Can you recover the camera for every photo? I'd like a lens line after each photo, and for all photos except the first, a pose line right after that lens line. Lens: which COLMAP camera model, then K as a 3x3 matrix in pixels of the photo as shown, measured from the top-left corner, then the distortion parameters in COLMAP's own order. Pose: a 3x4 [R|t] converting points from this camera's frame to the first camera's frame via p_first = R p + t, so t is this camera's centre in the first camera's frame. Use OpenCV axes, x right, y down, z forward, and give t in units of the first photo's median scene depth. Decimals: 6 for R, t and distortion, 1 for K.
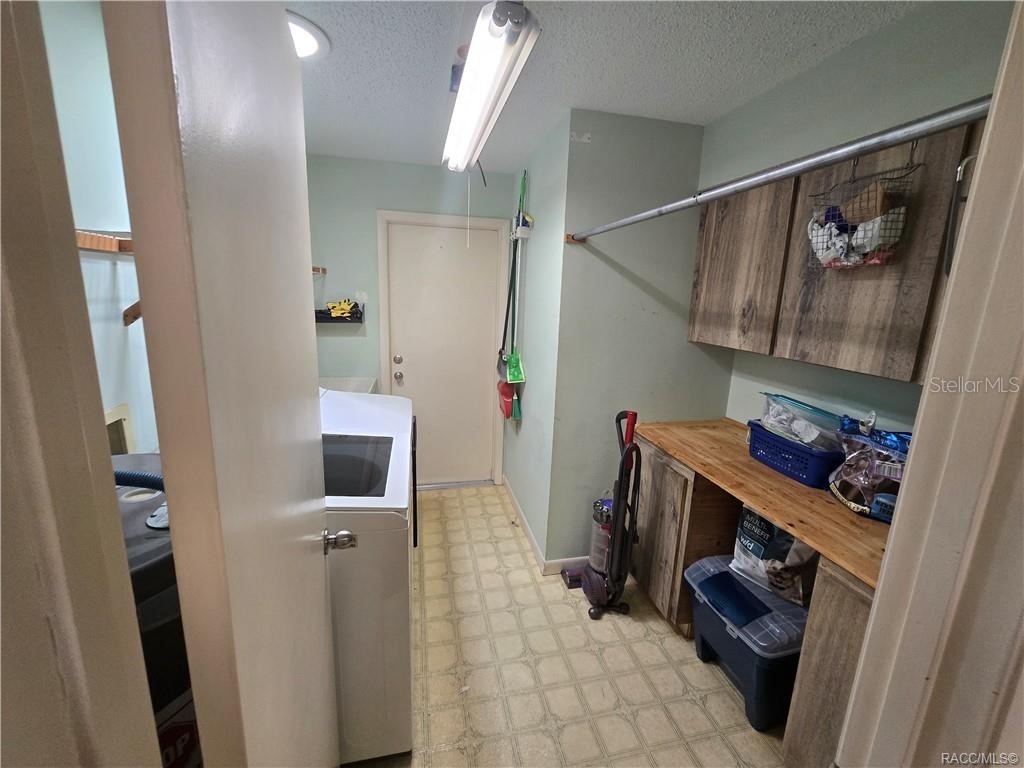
lens RADIAL K [[414.8, 0, 511.4], [0, 414.8, 379.5], [0, 0, 1]] dist [-0.014757, -0.000095]
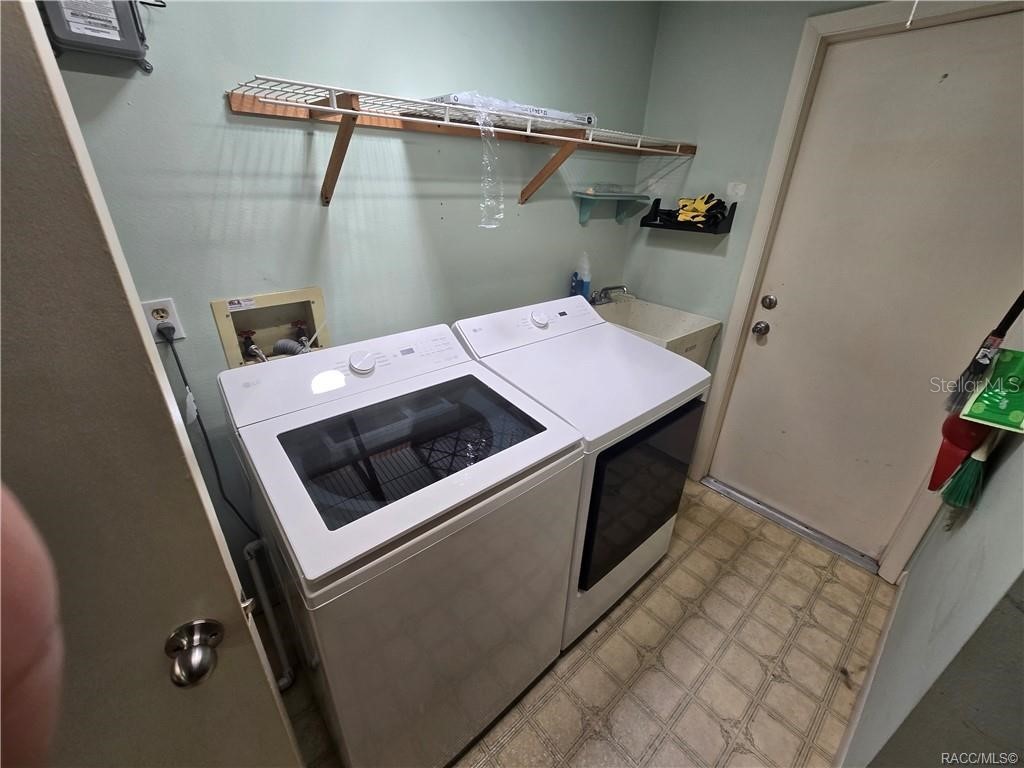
lens RADIAL K [[414.8, 0, 514.8], [0, 414.8, 378.1], [0, 0, 1]] dist [-0.014757, -0.000095]
pose [[0.475930, 0.358275, -0.803200, 0.086300], [-0.193329, 0.933544, 0.301861, -0.061223], [0.857971, 0.011618, 0.513566, 0.411868]]
